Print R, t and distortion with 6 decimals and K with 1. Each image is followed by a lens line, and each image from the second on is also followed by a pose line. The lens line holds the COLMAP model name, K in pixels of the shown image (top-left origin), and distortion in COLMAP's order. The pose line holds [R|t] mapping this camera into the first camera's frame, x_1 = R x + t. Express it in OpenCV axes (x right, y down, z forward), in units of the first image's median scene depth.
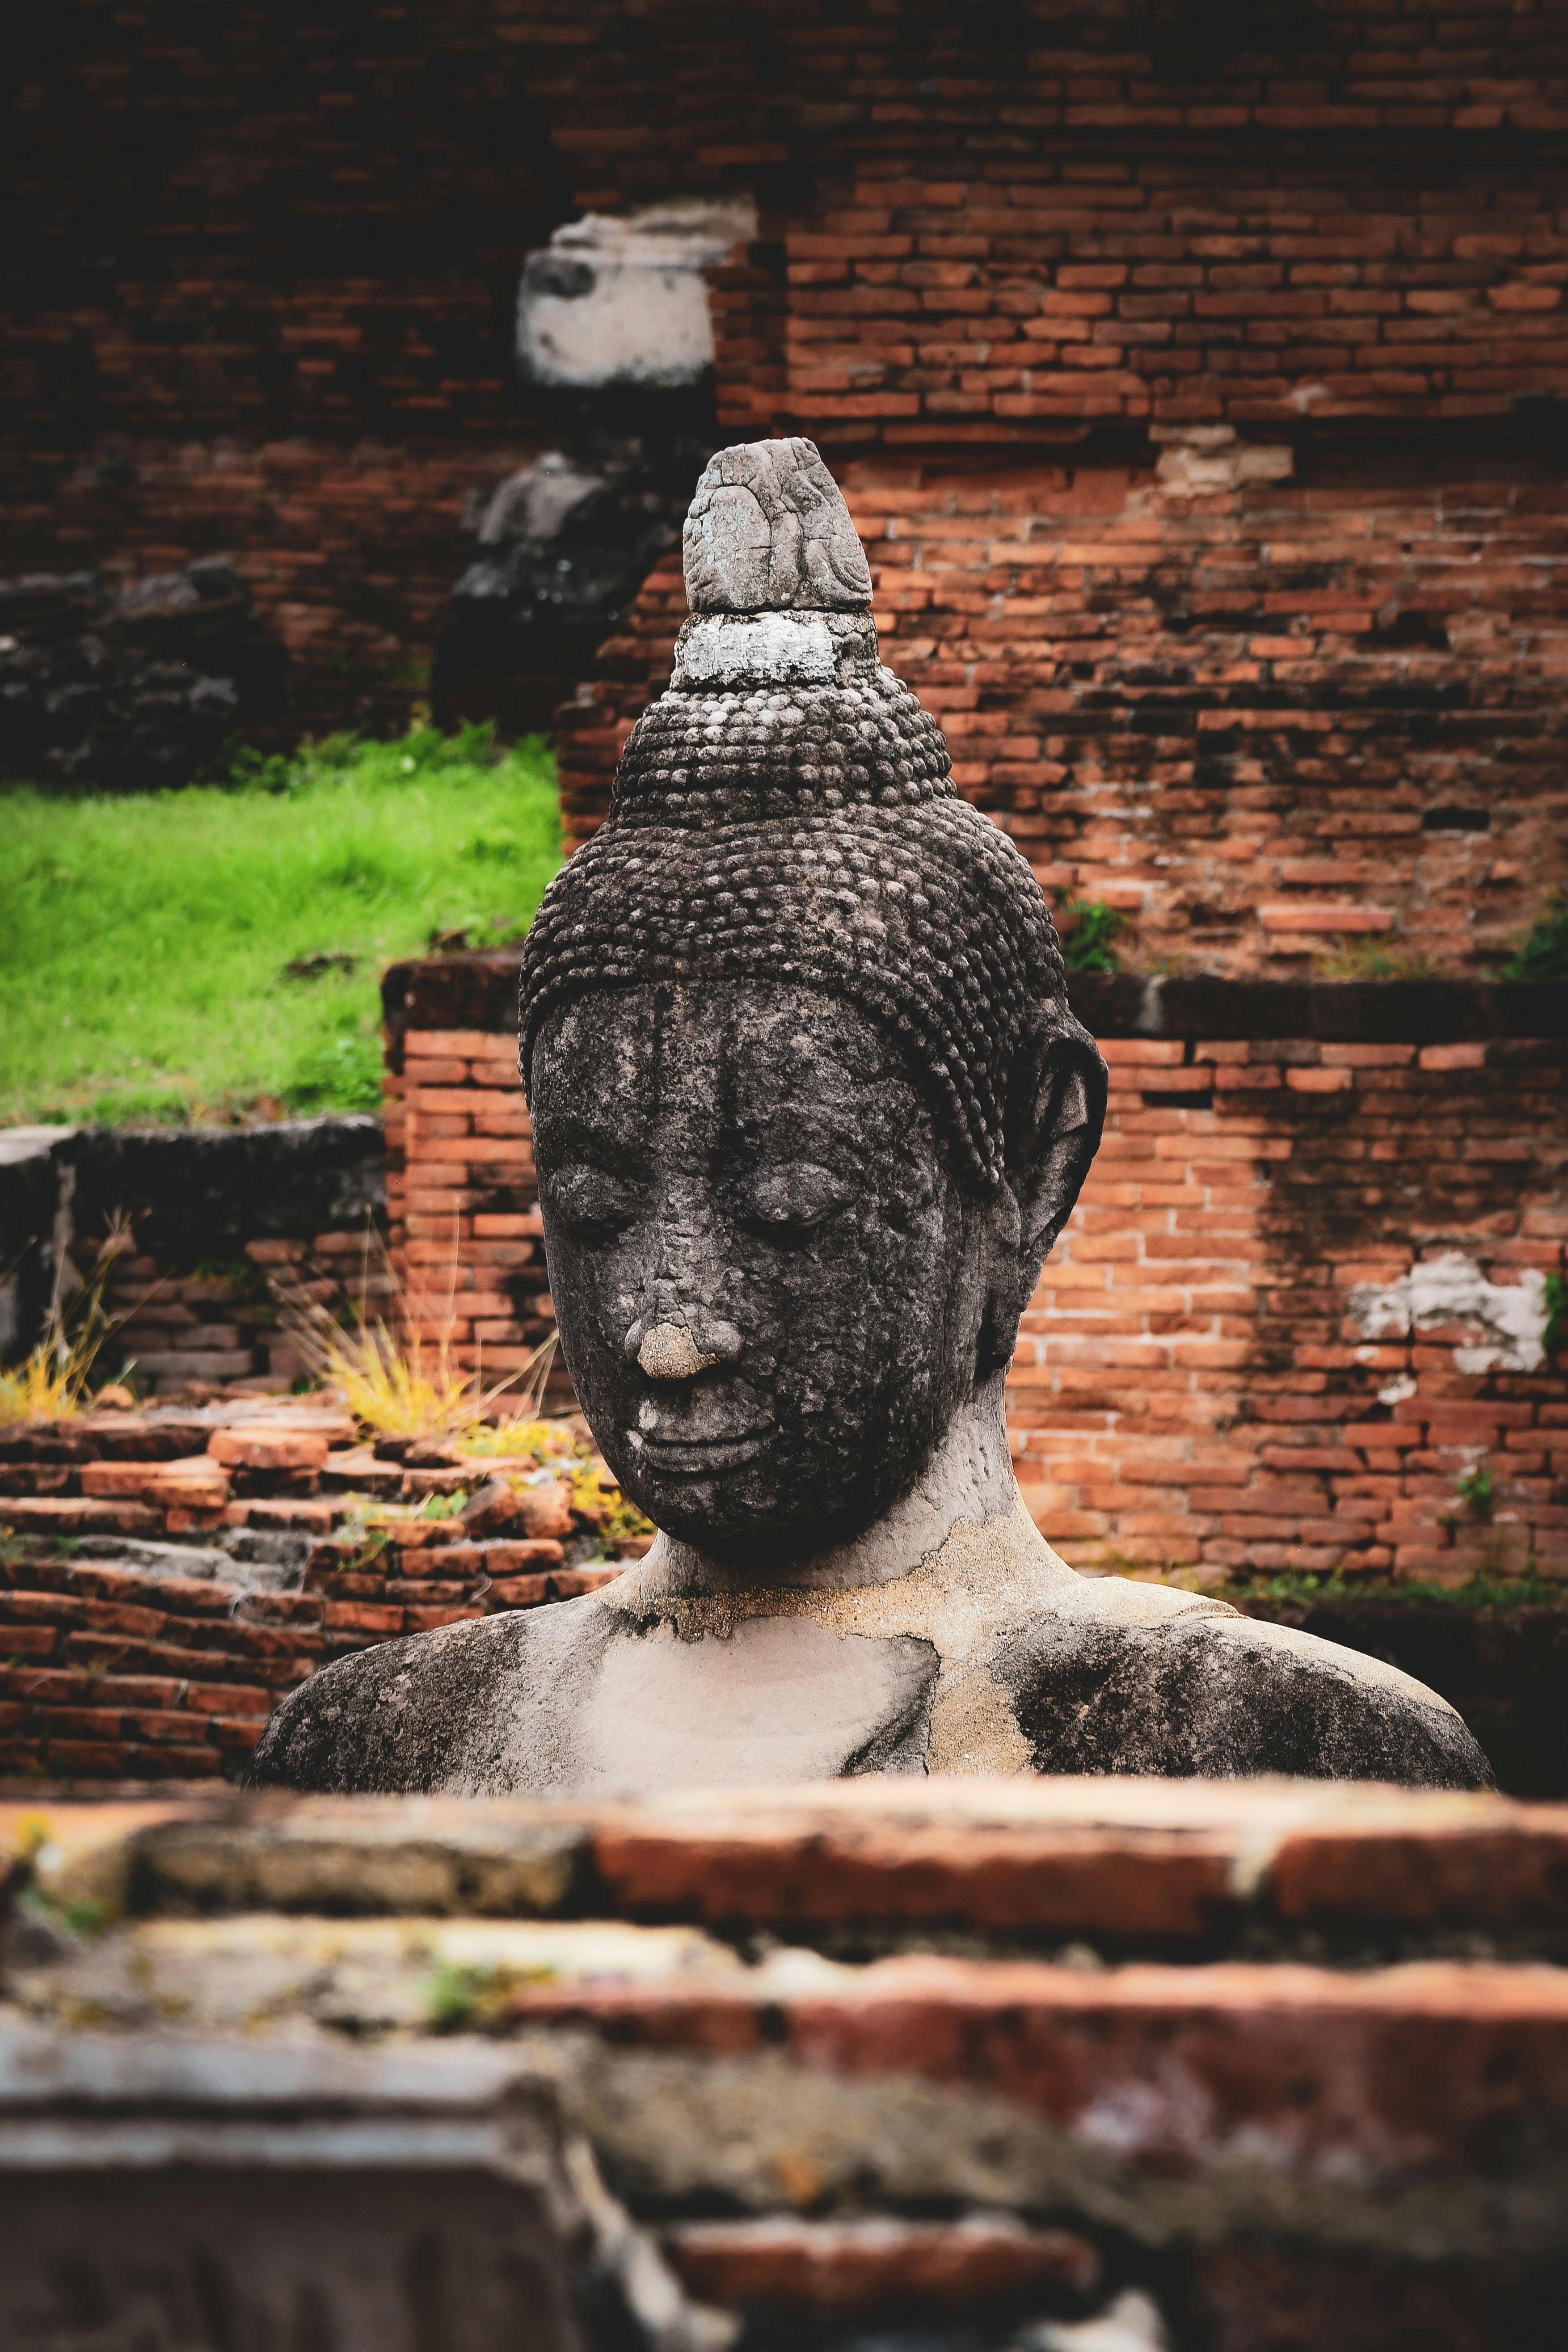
lens RADIAL K [[4809.4, 0, 784.0], [0, 4809.4, 1176.0], [0, 0, 1]] dist [0.088811, 0.706688]
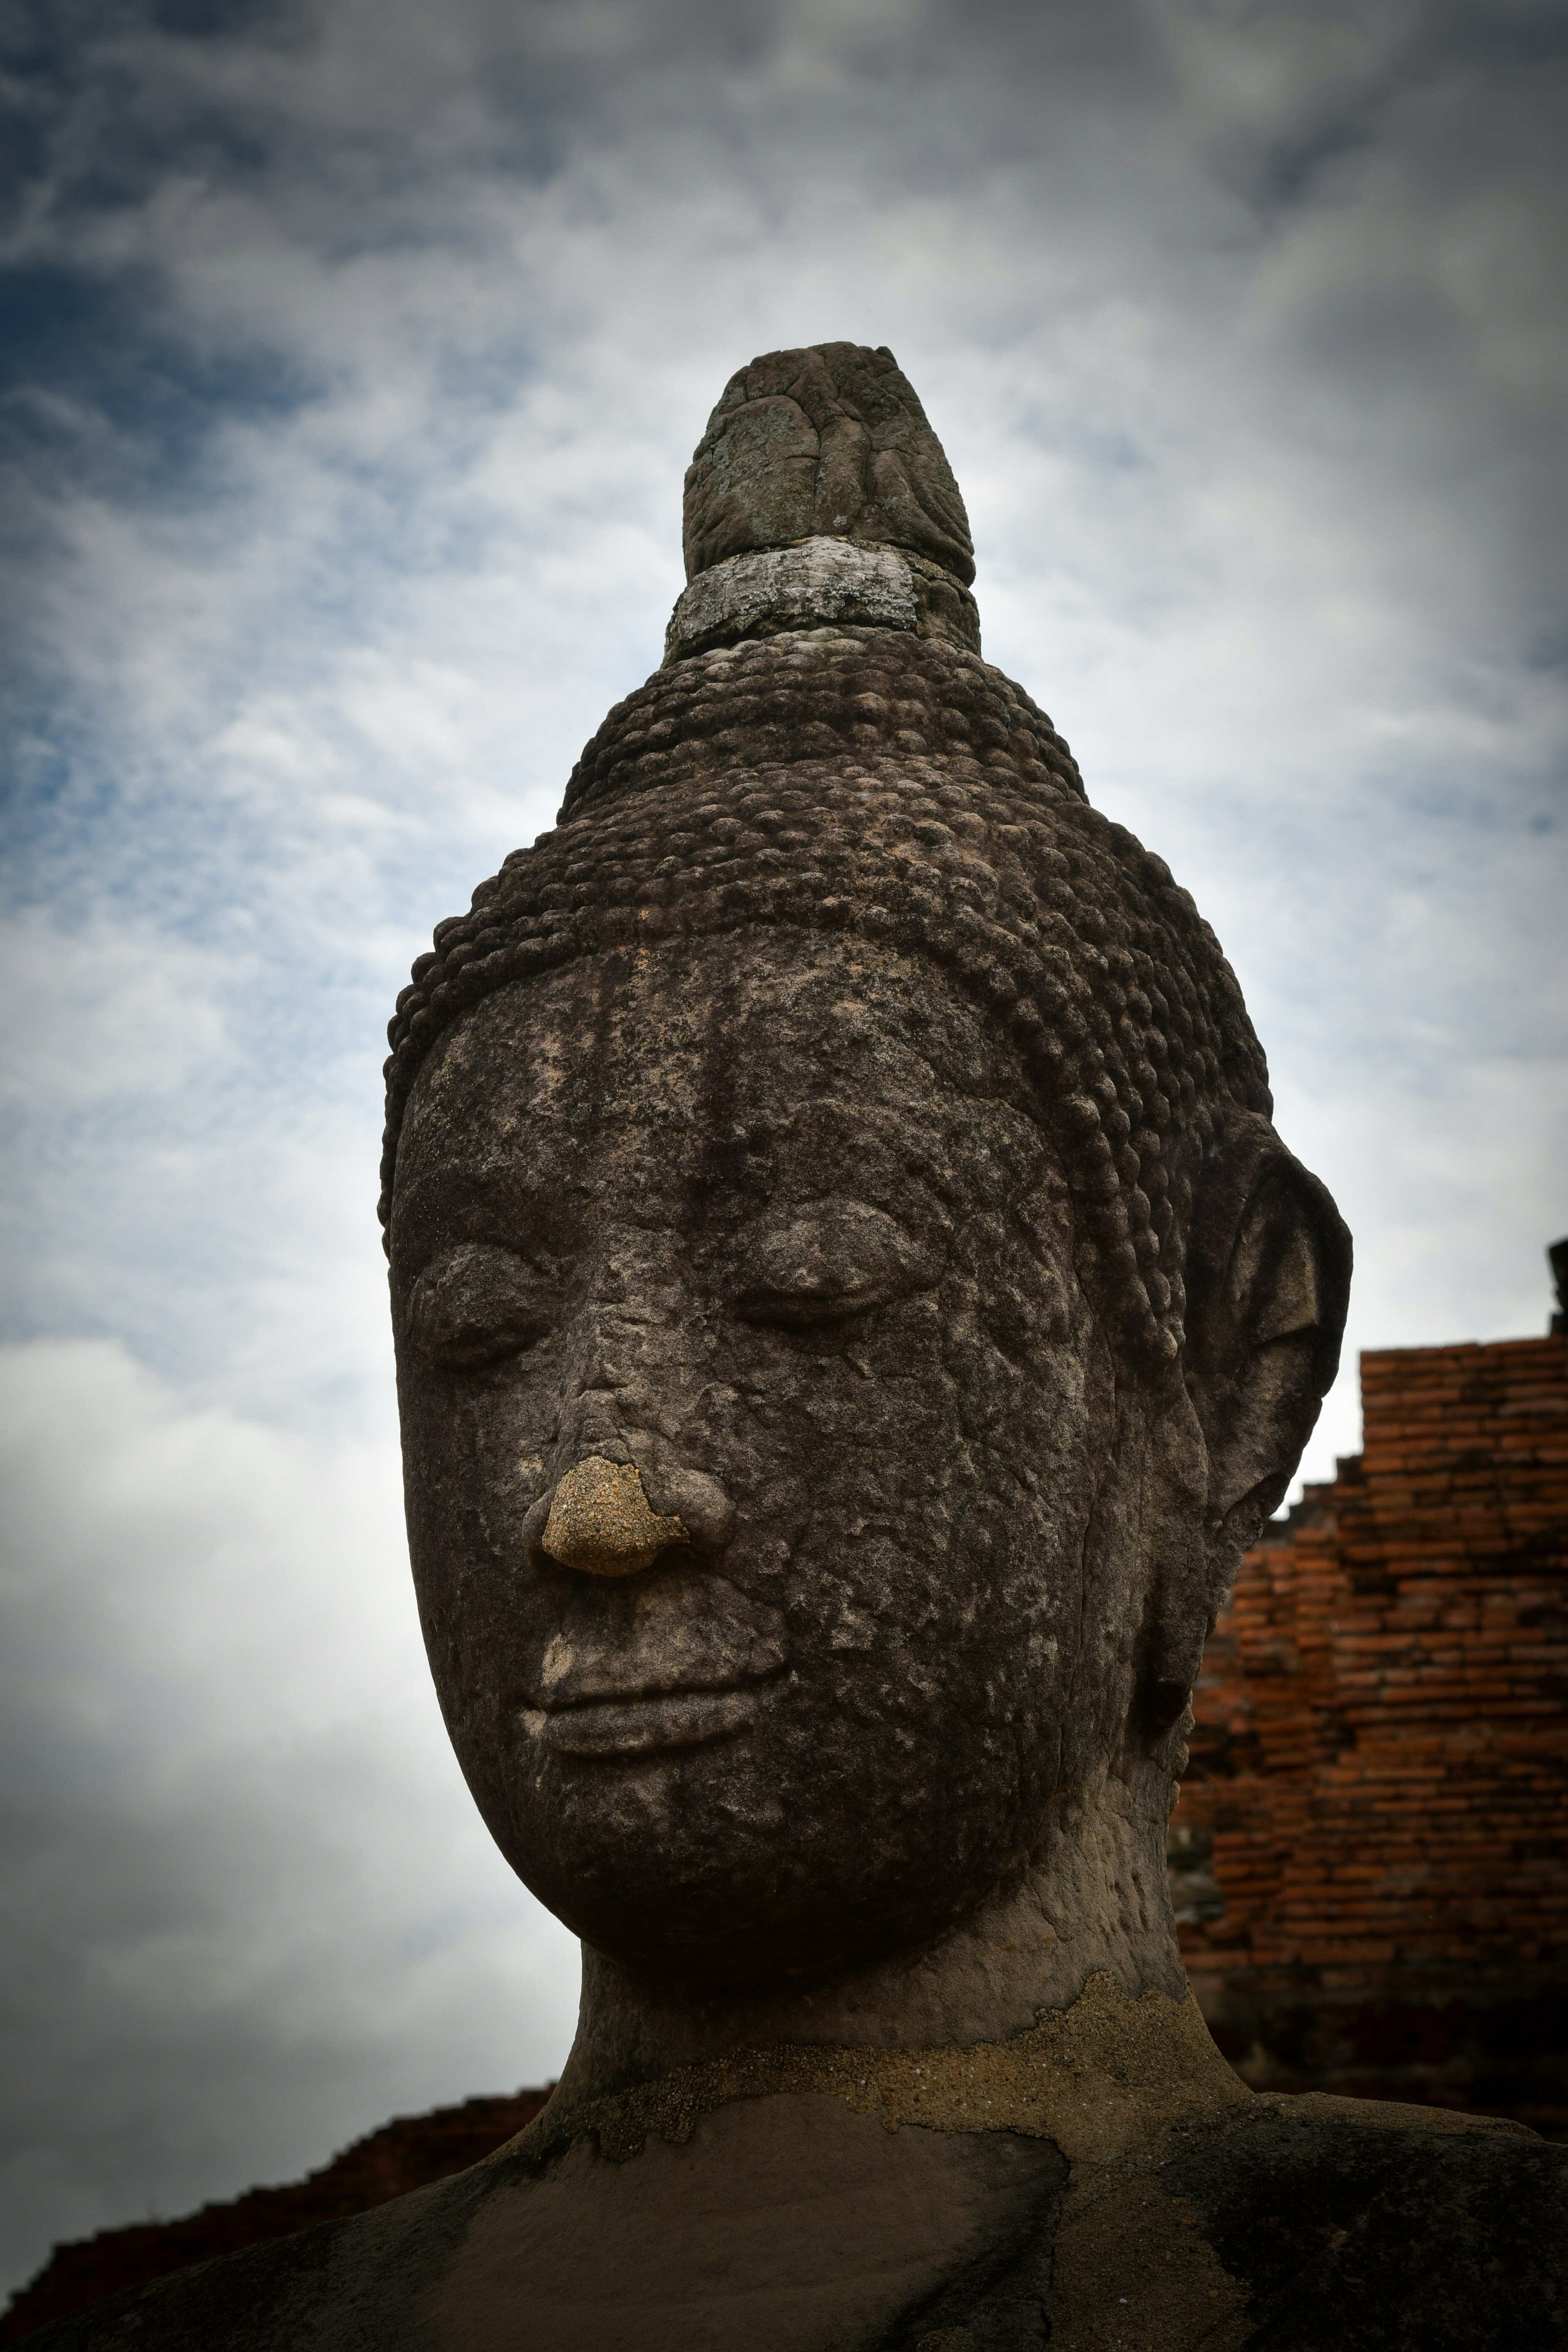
lens RADIAL K [[4809.4, 0, 784.0], [0, 4809.4, 1176.0], [0, 0, 1]] dist [0.088811, 0.706688]
pose [[0.999509, 0.029583, -0.010300, 0.002169], [-0.031293, 0.957872, -0.285485, 0.155134], [0.001421, 0.285668, 0.958328, 0.447899]]
